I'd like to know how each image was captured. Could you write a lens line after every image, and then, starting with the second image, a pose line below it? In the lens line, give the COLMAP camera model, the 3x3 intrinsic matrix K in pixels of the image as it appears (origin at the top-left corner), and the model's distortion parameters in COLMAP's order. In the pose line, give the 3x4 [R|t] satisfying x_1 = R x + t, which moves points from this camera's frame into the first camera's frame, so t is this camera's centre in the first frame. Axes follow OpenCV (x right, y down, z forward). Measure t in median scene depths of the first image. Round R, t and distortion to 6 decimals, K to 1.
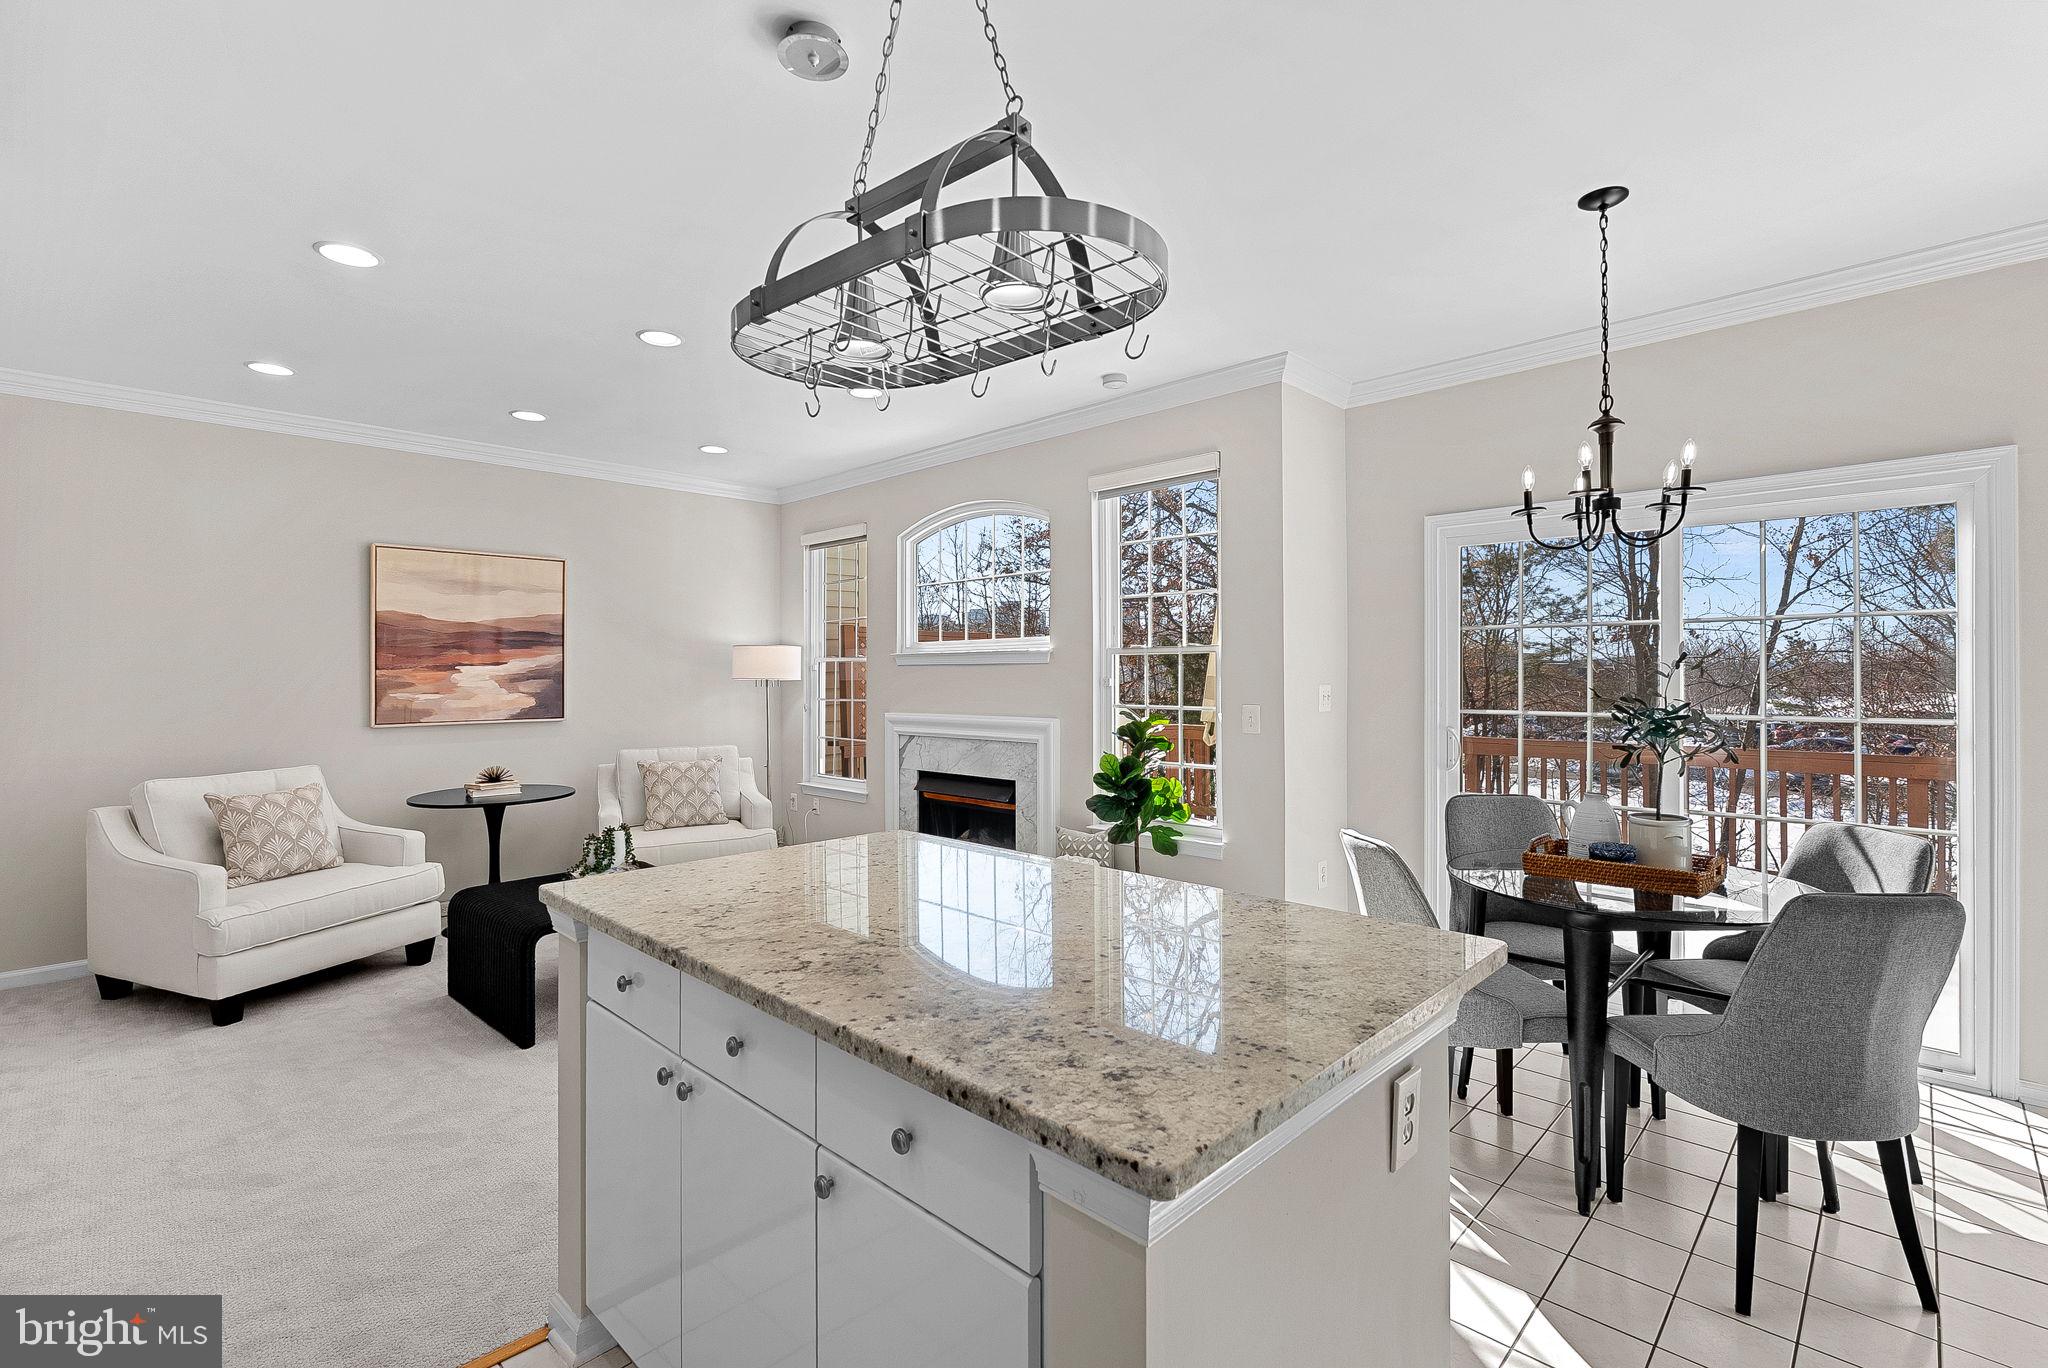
lens RADIAL K [[912.0, 0, 1016.5], [0, 912.0, 672.6], [0, 0, 1]] dist [-0.002638, -0.000250]
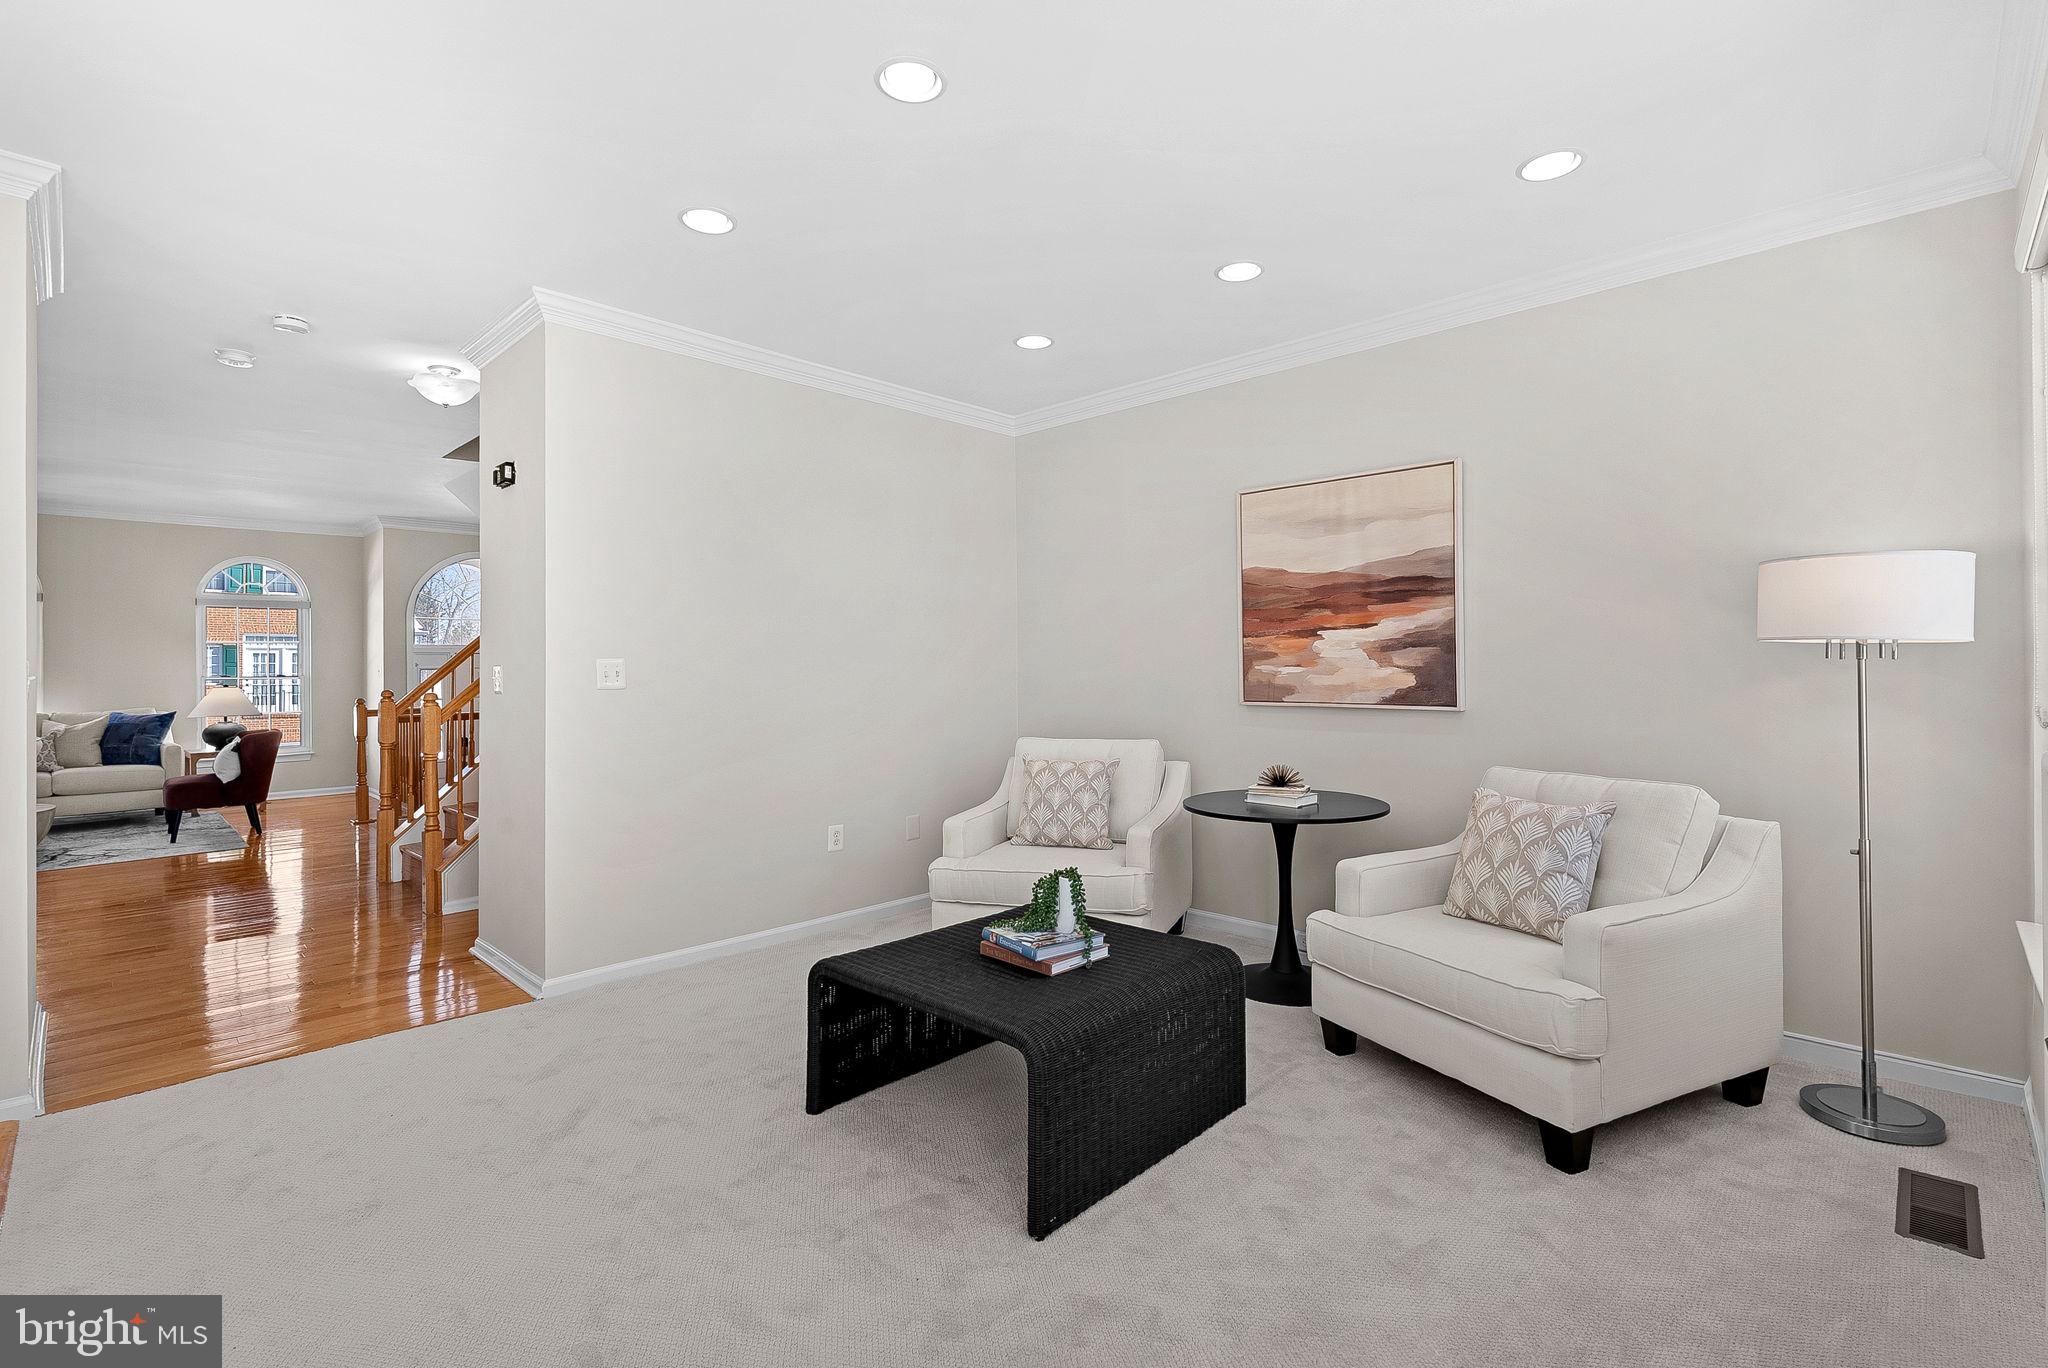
lens RADIAL K [[910.6, 0, 1073.6], [0, 910.6, 663.6], [0, 0, 1]] dist [-0.013969, -0.000091]
pose [[0.019361, 0.002256, -0.999810, 0.151528], [0.006854, 0.999974, 0.002390, 0.017770], [0.999789, -0.006899, 0.019345, 0.794055]]
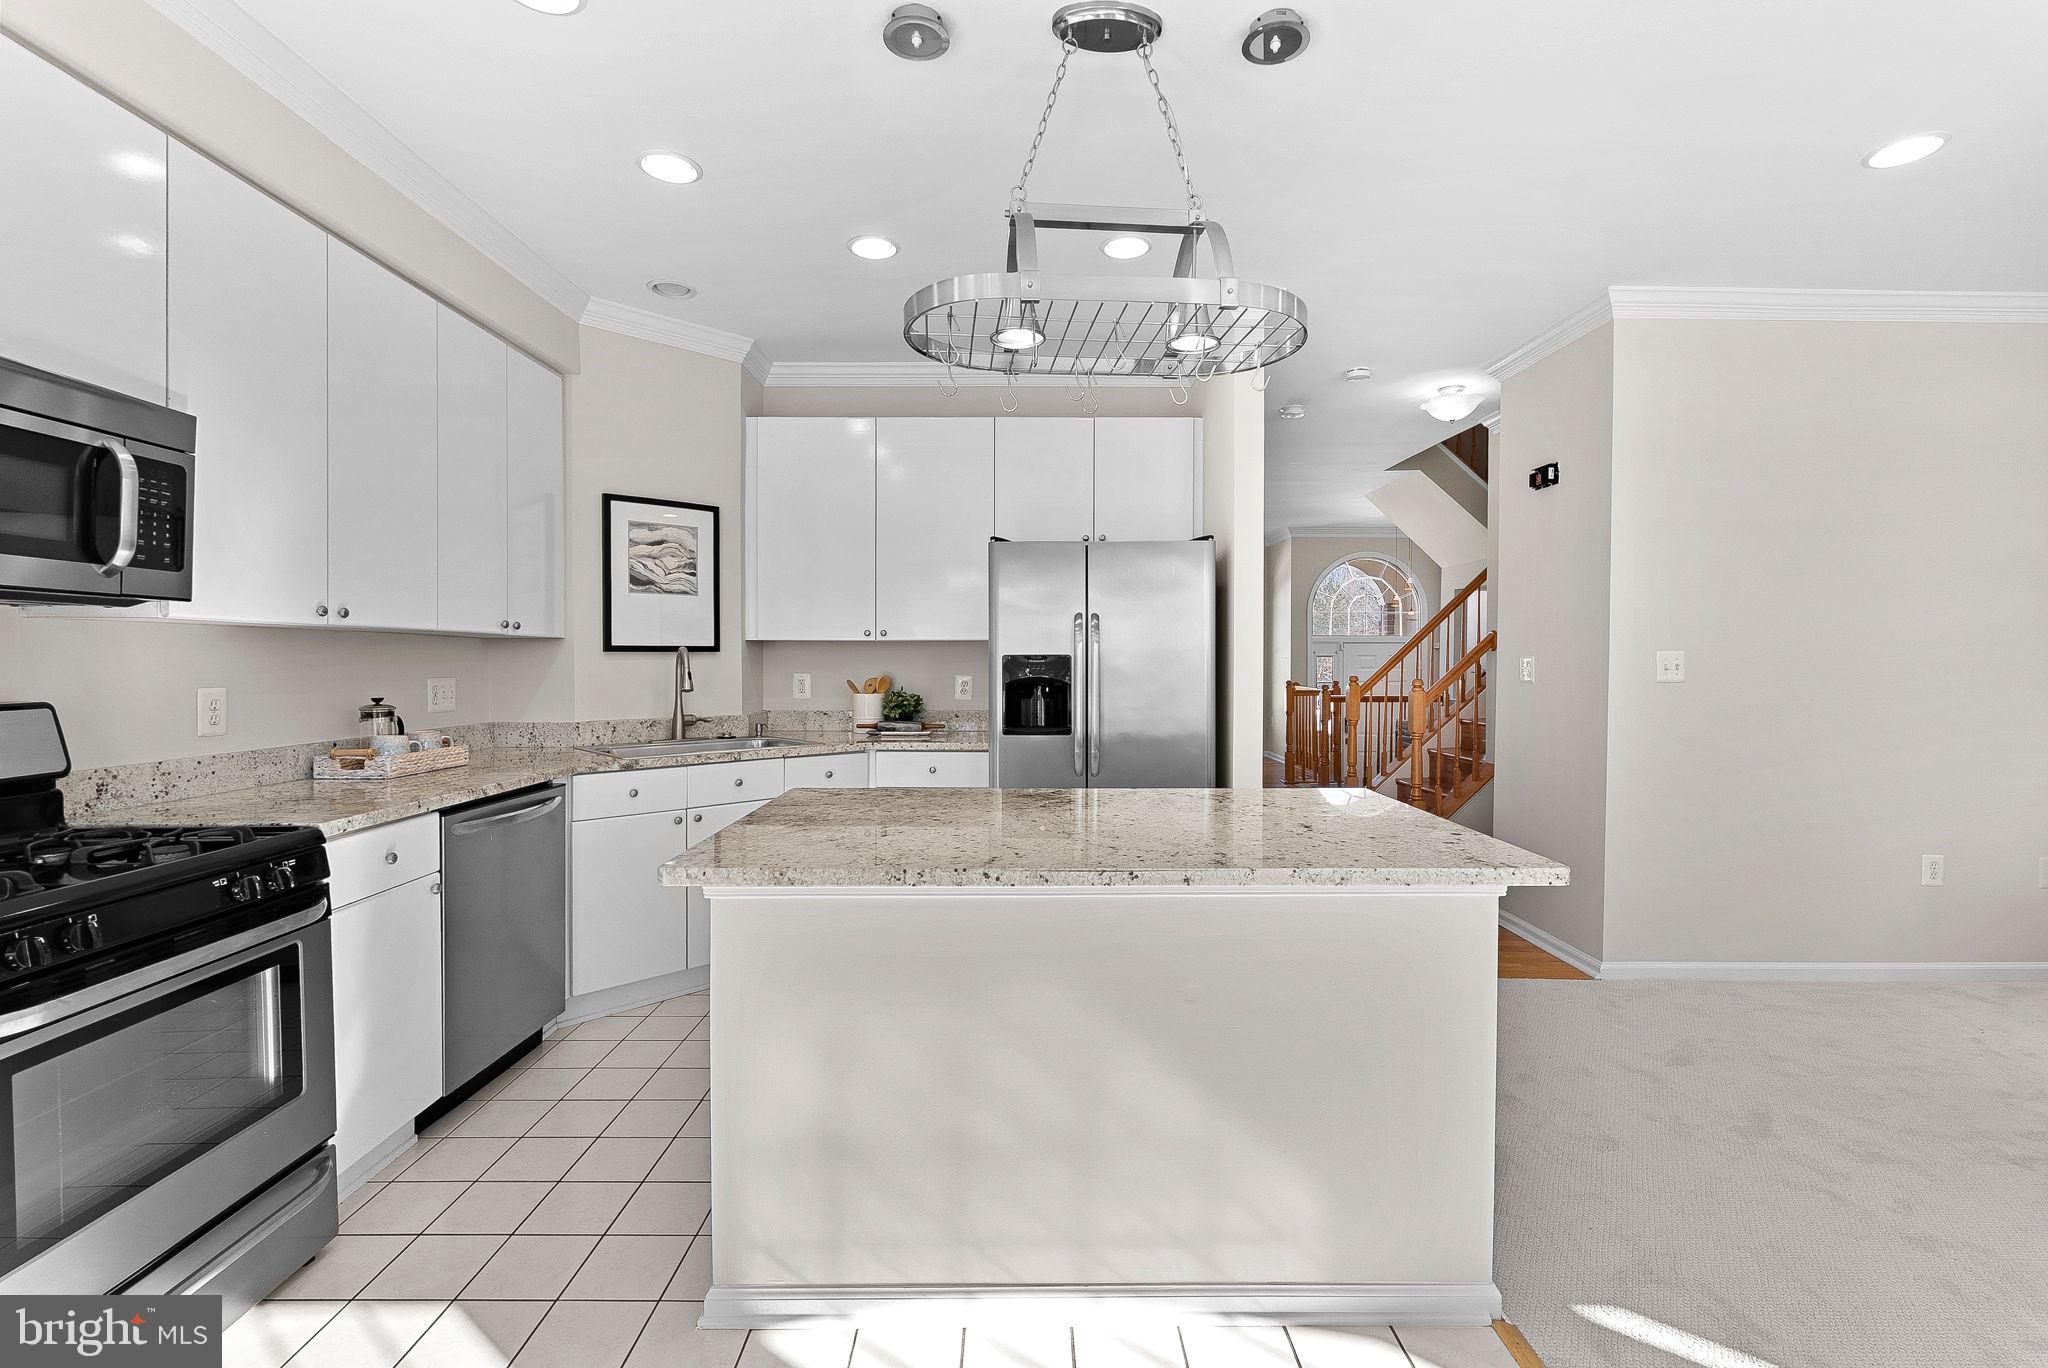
lens RADIAL K [[912.0, 0, 1016.5], [0, 912.0, 672.6], [0, 0, 1]] dist [-0.002638, -0.000250]
pose [[-0.708922, 0.017219, -0.705076, 0.283690], [0.003146, 0.999769, 0.021252, 0.013188], [0.705279, 0.012847, -0.708813, 0.581974]]
